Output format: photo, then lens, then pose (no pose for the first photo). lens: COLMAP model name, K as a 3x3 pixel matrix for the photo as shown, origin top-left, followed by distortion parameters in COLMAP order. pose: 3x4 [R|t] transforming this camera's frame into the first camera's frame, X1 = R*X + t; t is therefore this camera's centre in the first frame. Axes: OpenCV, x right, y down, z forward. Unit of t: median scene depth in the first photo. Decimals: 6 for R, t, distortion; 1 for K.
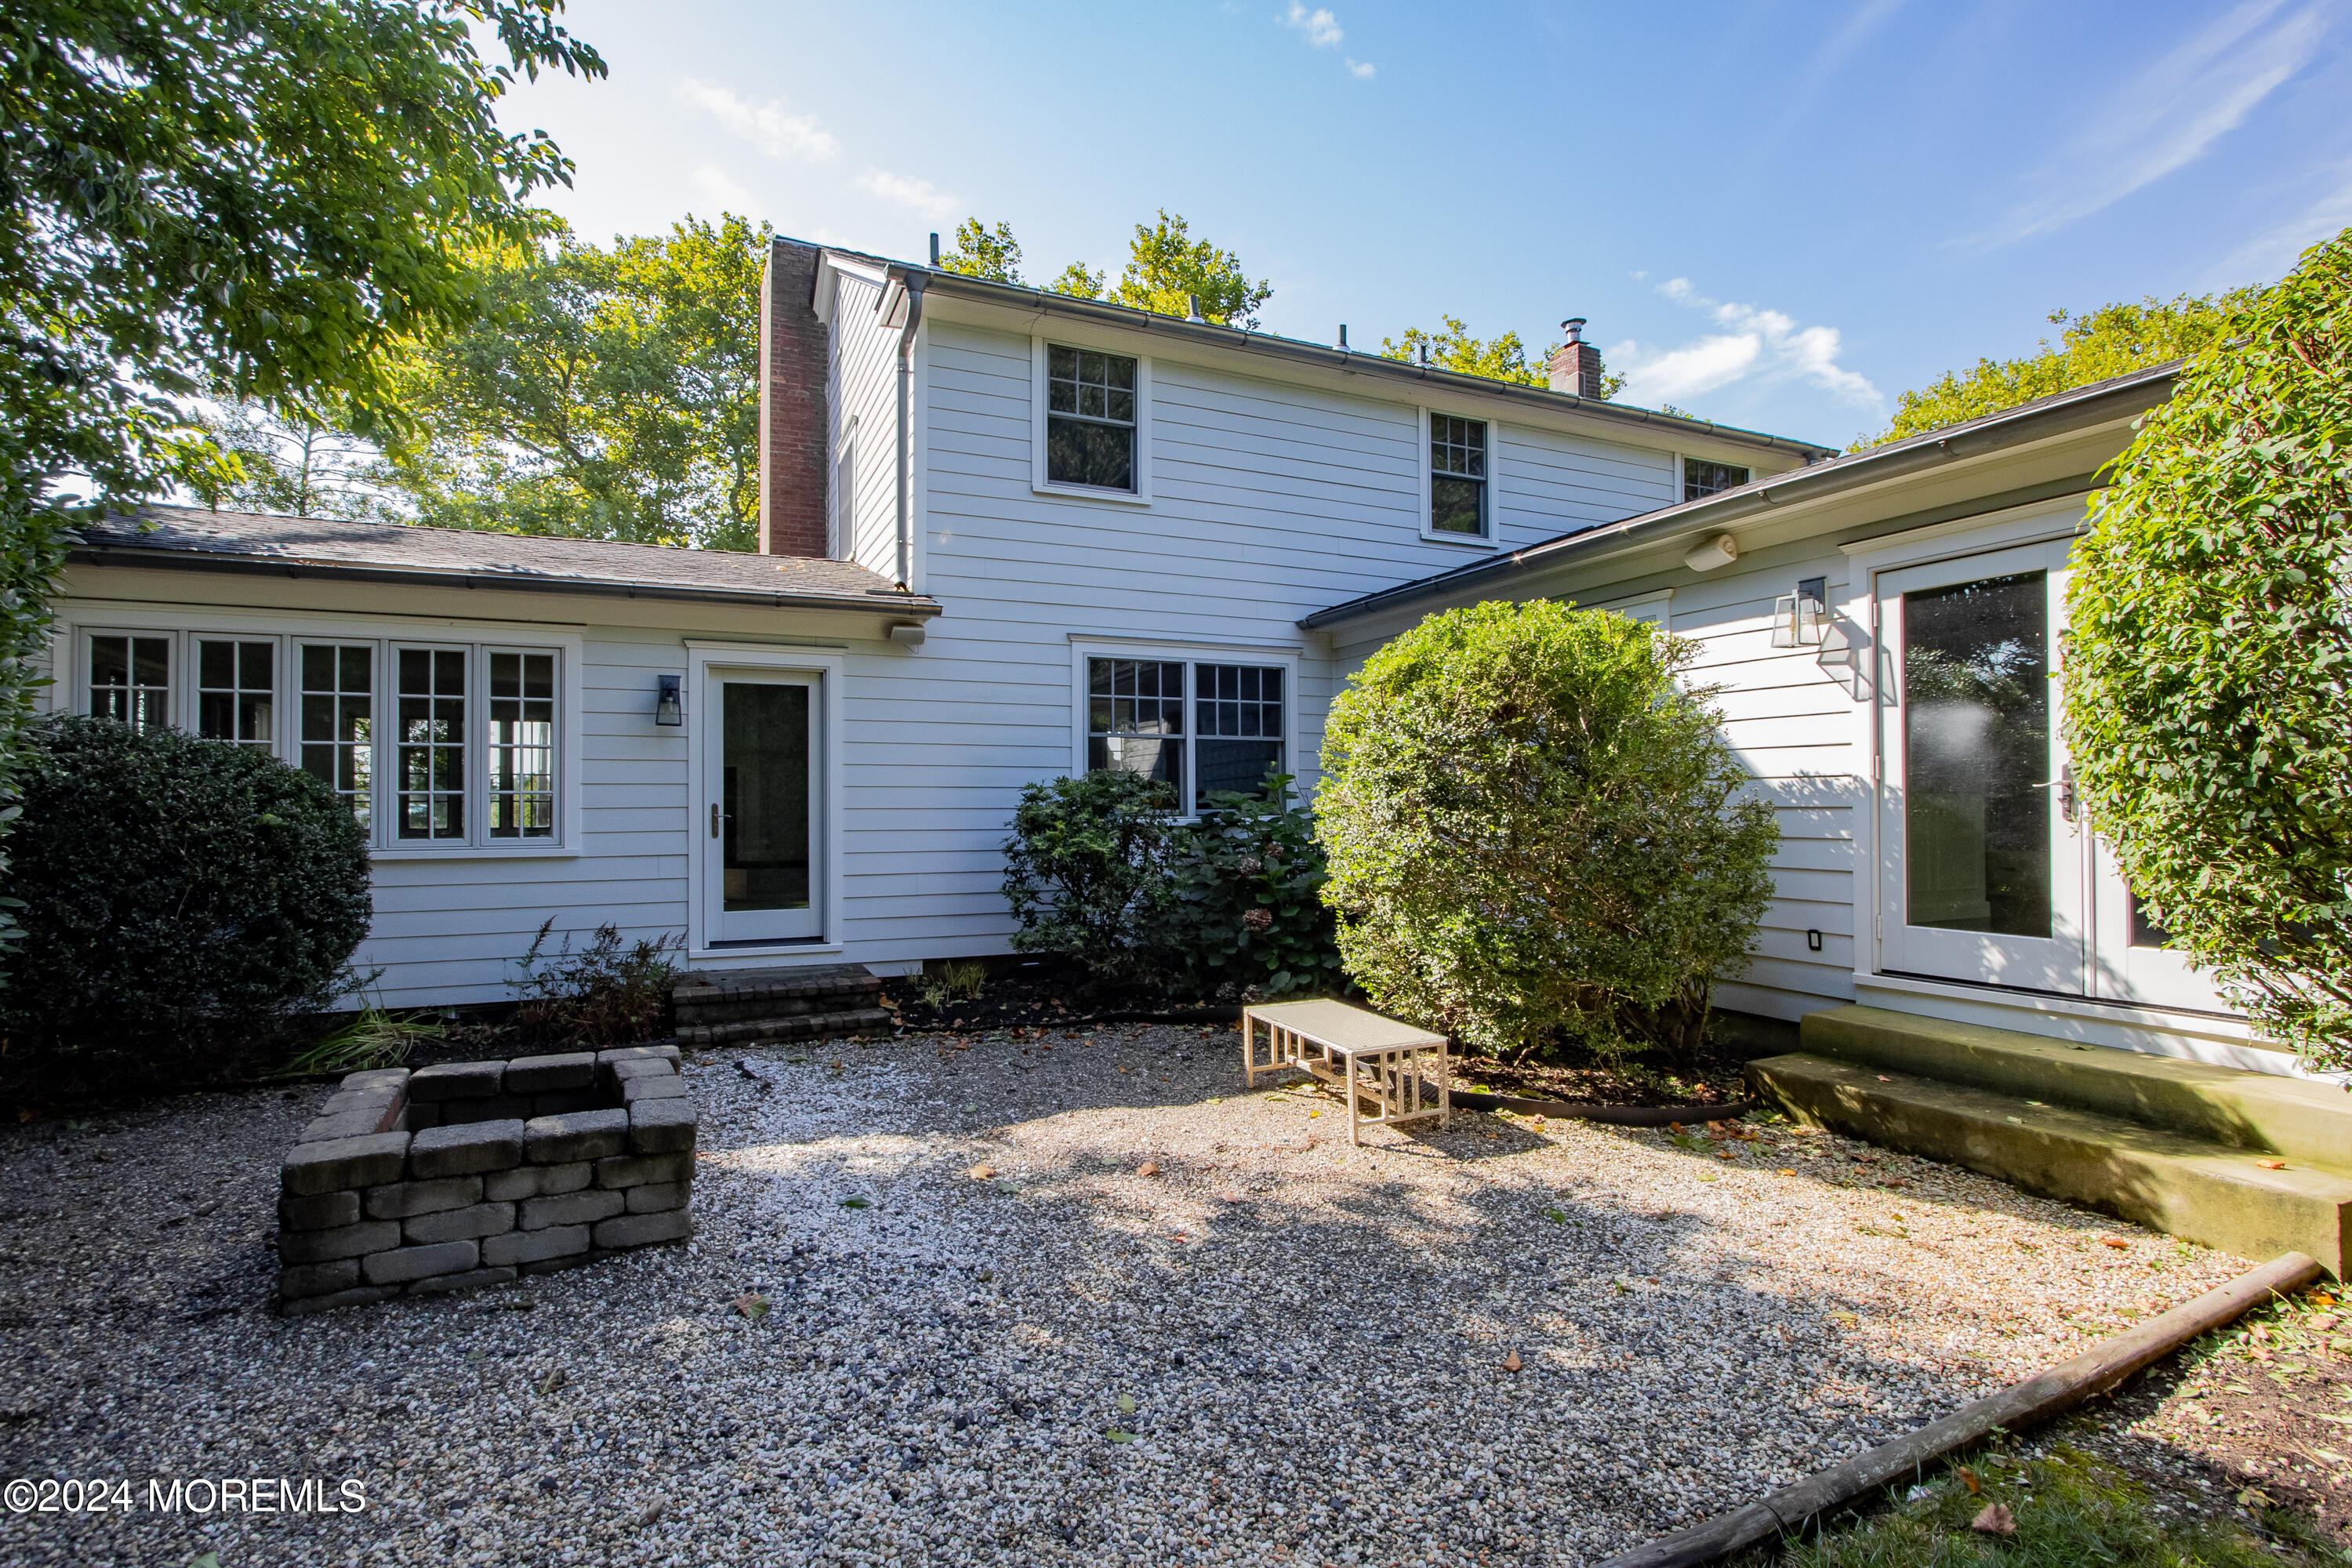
lens RADIAL K [[1085.5, 0, 1169.1], [0, 1085.5, 782.9], [0, 0, 1]] dist [-0.031252, 0.010905]
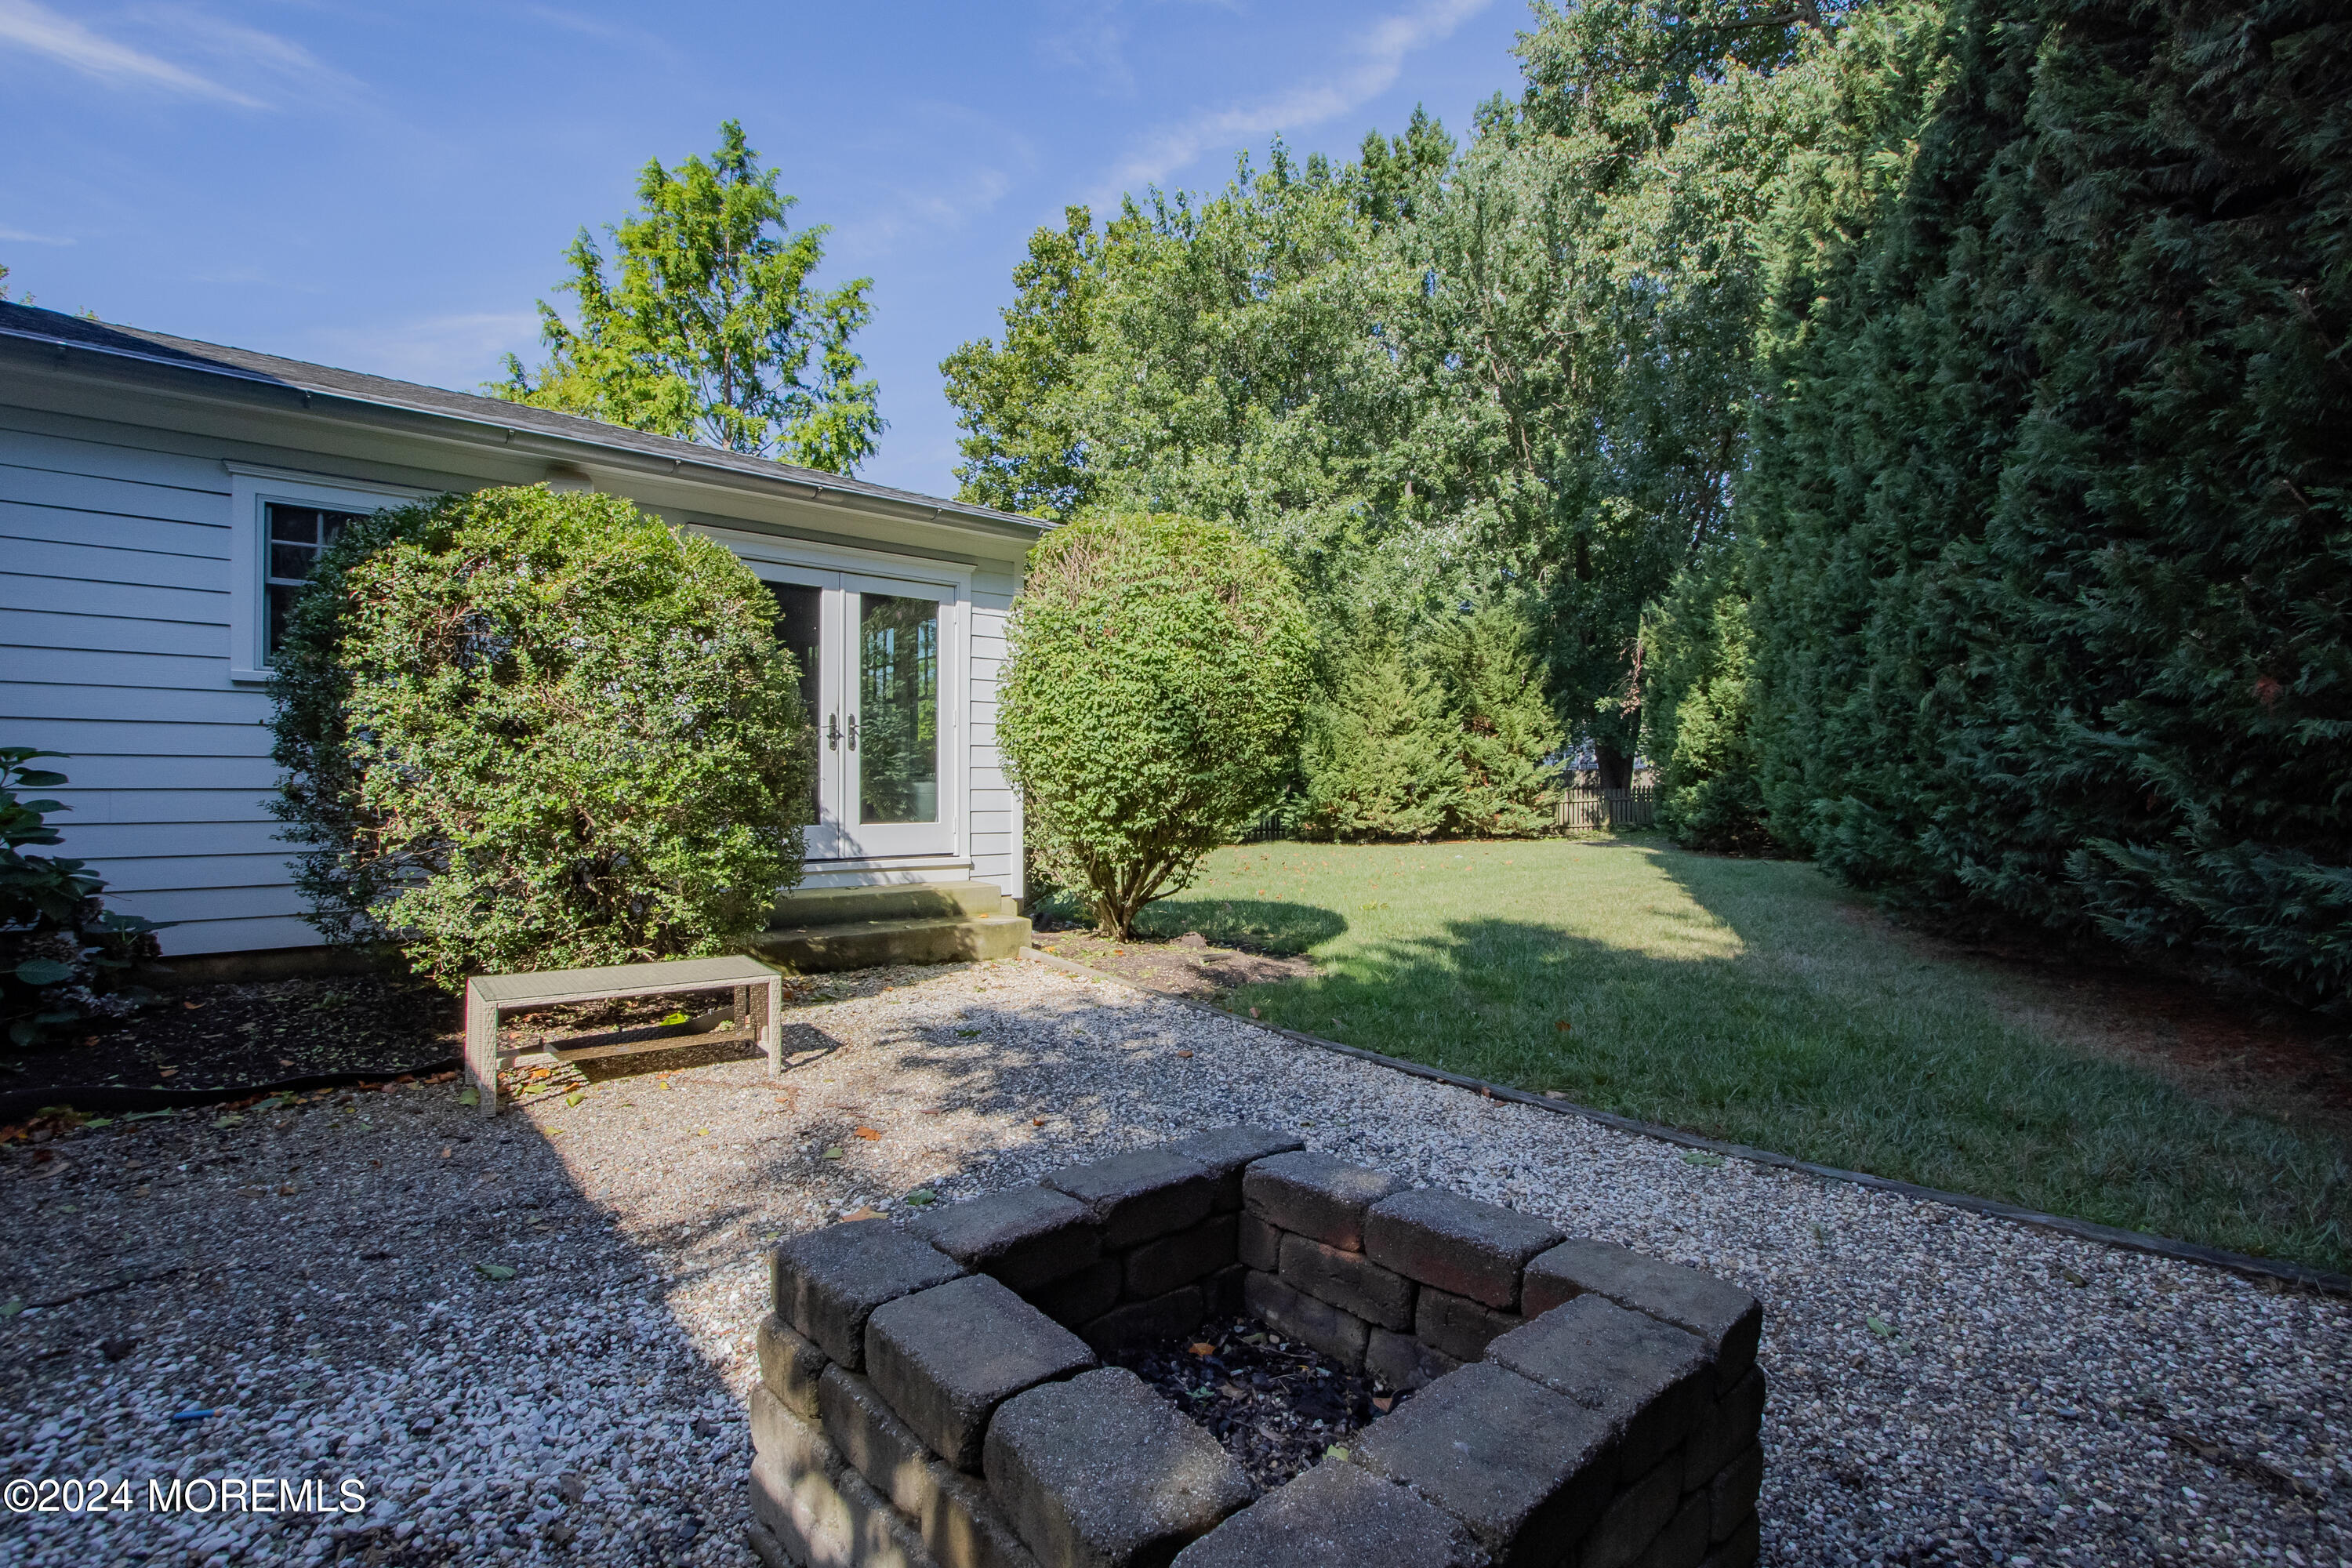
lens RADIAL K [[1085.5, 0, 1169.1], [0, 1085.5, 782.9], [0, 0, 1]] dist [-0.031252, 0.010905]
pose [[-0.261363, -0.010174, 0.965187, -0.872028], [-0.034952, 0.999388, 0.001069, 0.066428], [-0.964608, -0.033455, -0.261559, 0.960149]]
